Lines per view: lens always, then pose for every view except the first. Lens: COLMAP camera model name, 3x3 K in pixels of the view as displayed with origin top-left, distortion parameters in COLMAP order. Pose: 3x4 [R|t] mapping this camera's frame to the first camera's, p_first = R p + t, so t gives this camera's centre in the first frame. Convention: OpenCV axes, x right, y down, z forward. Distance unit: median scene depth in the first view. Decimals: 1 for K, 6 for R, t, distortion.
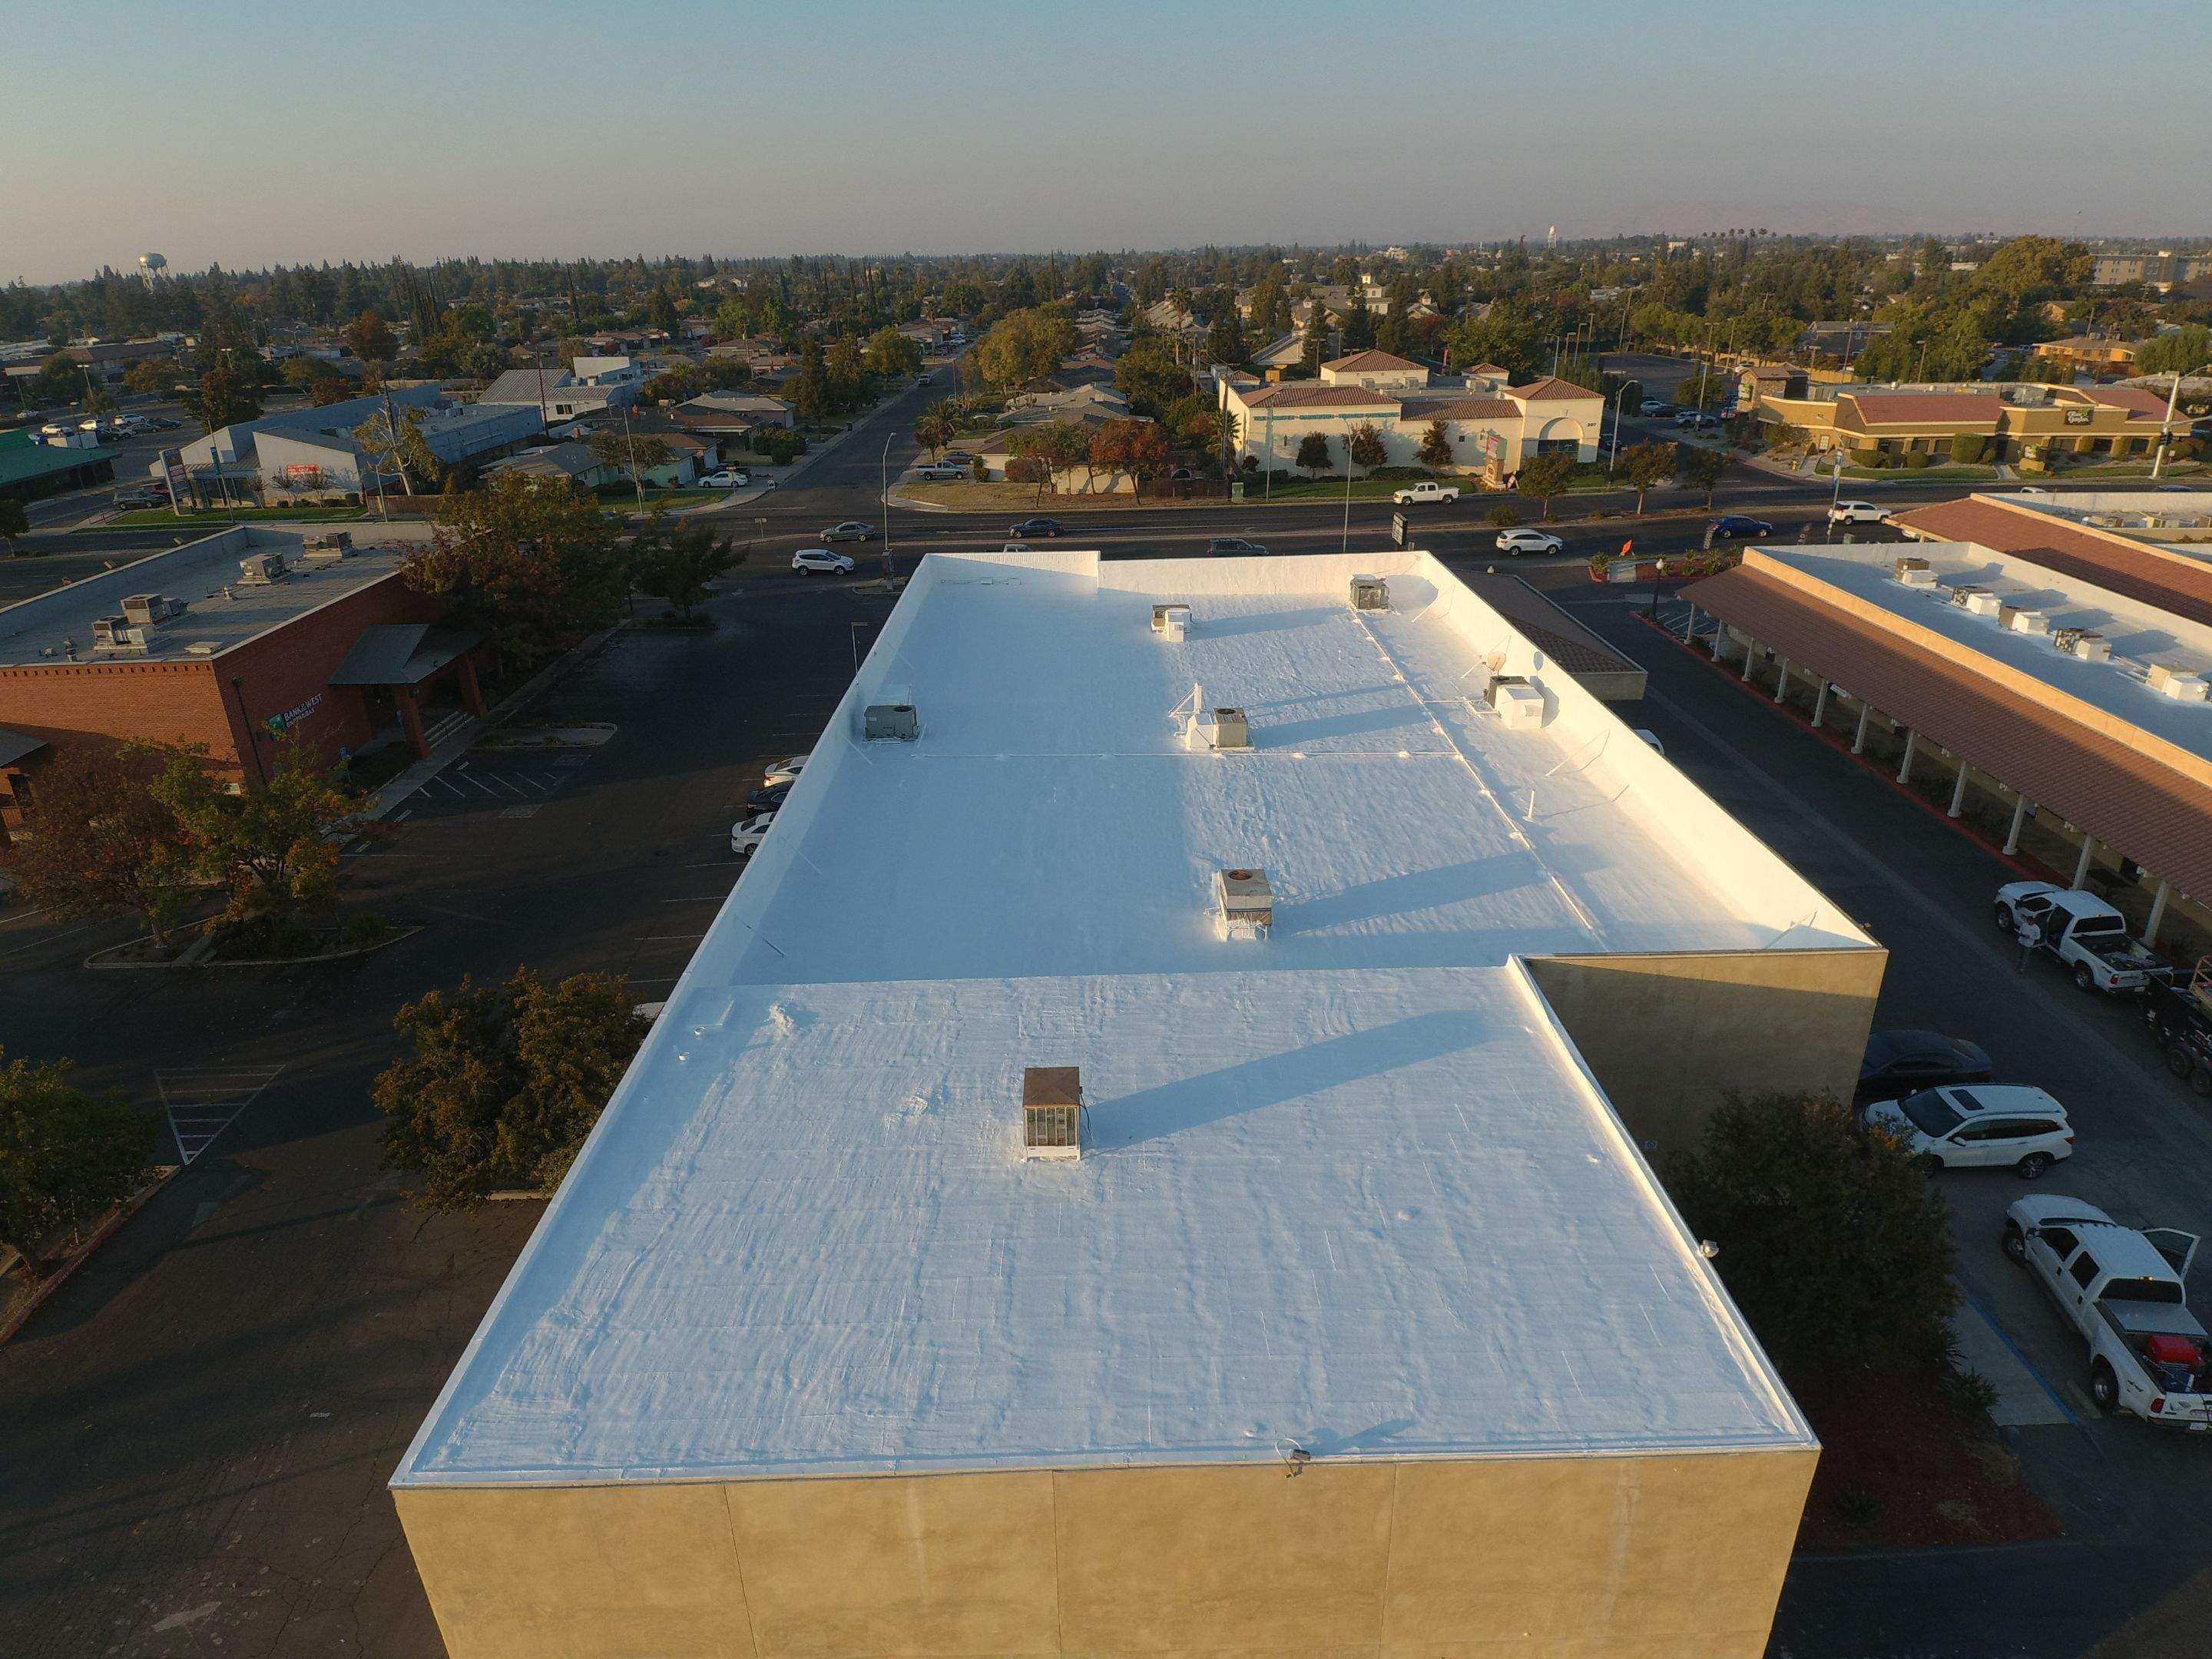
lens RADIAL K [[1317.0, 0, 1115.8], [0, 1317.0, 835.3], [0, 0, 1]] dist [0.092402, -0.122595]
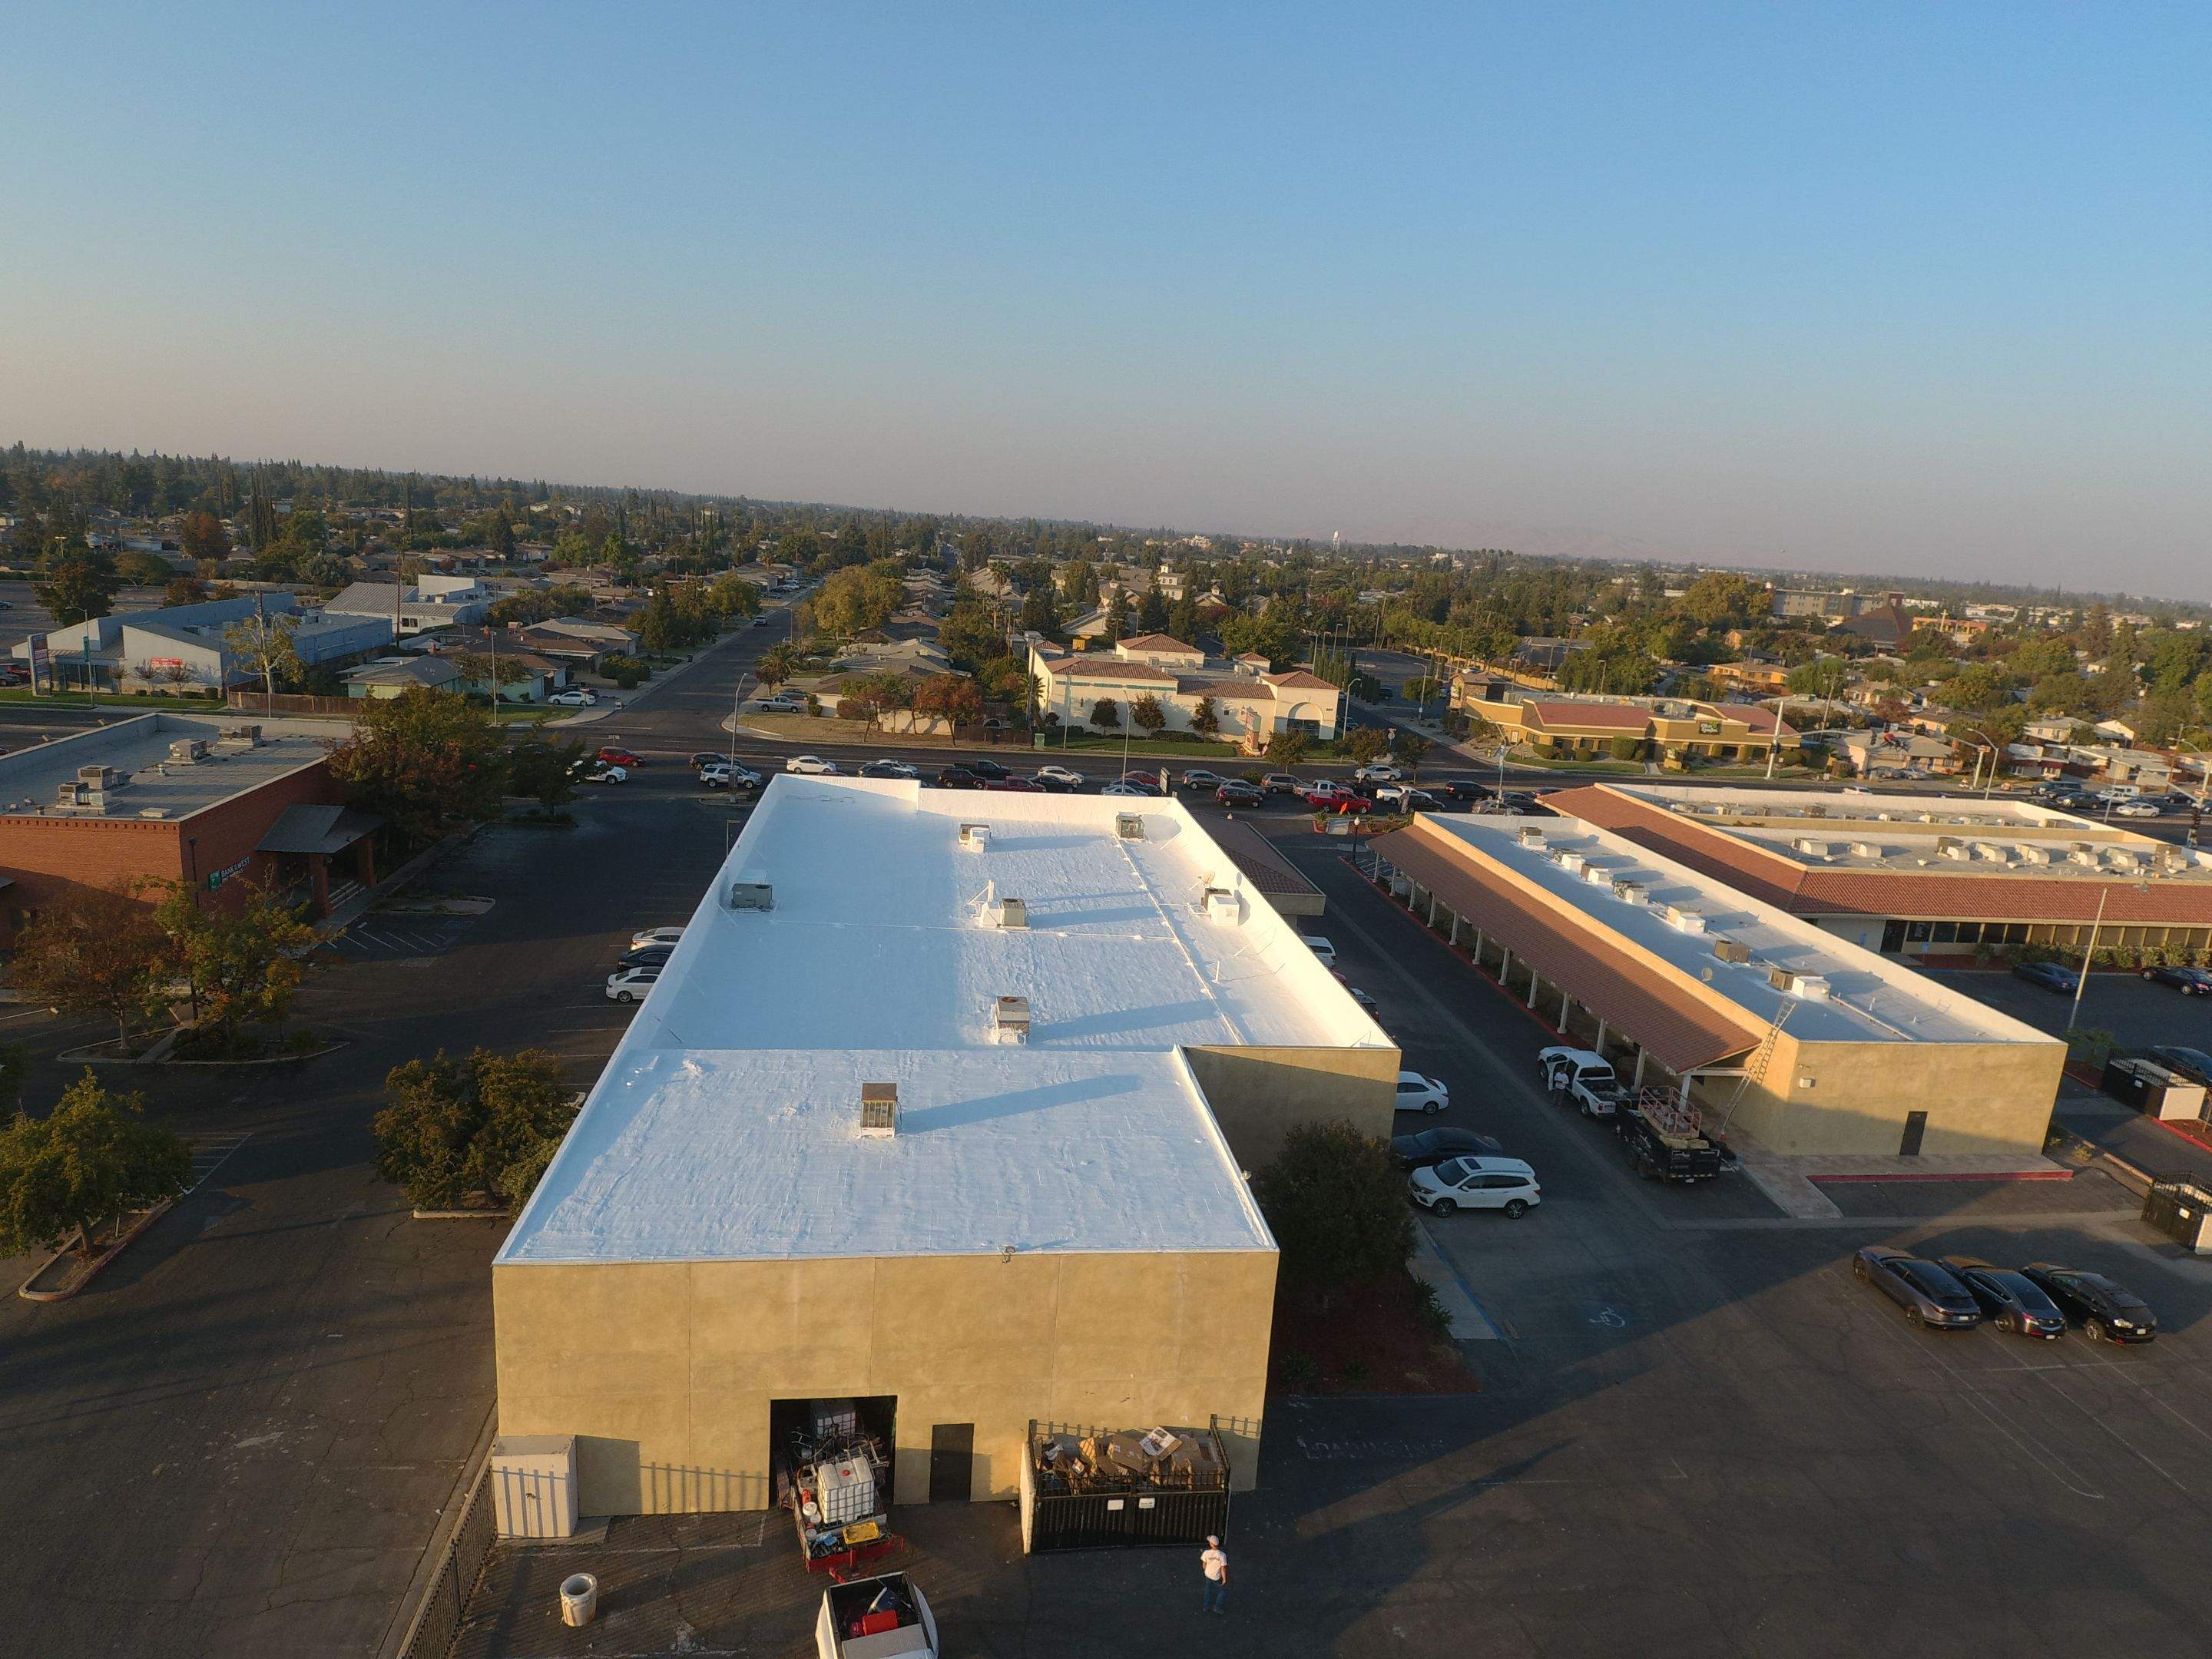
lens RADIAL K [[1317.0, 0, 1115.8], [0, 1317.0, 835.3], [0, 0, 1]] dist [0.092402, -0.122595]
pose [[0.988177, 0.058164, 0.141854, -0.005892], [-0.032002, 0.983114, -0.180176, 0.094071], [-0.149938, 0.173506, 0.973352, -0.399788]]
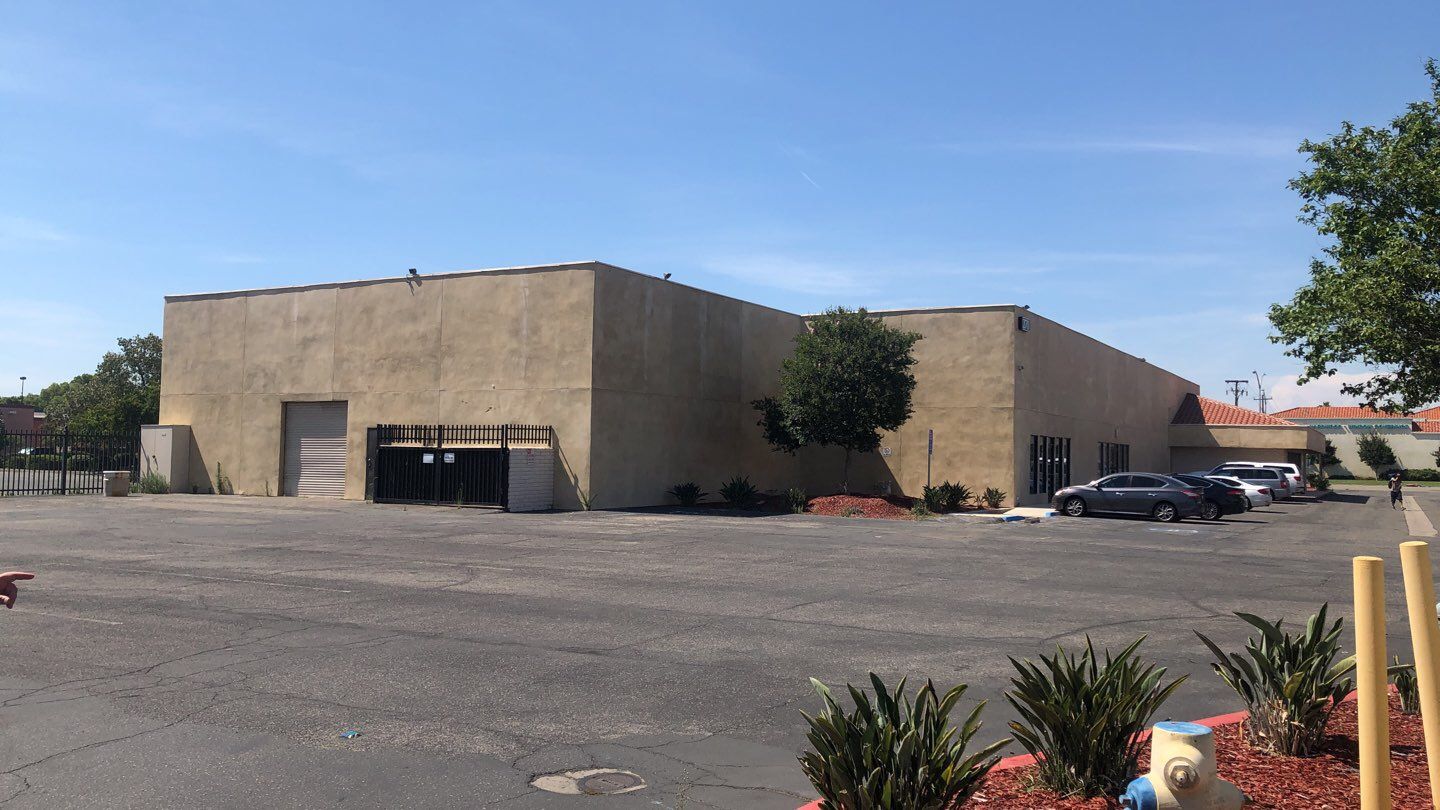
lens RADIAL K [[1151.6, 0, 718.0], [0, 1151.6, 398.8], [0, 0, 1]] dist [0.054373, -0.081565]
pose [[0.860397, 0.007126, -0.509575, 0.692625], [-0.234894, 0.892902, -0.384123, 0.557204], [0.452263, 0.450195, 0.769924, -0.093233]]
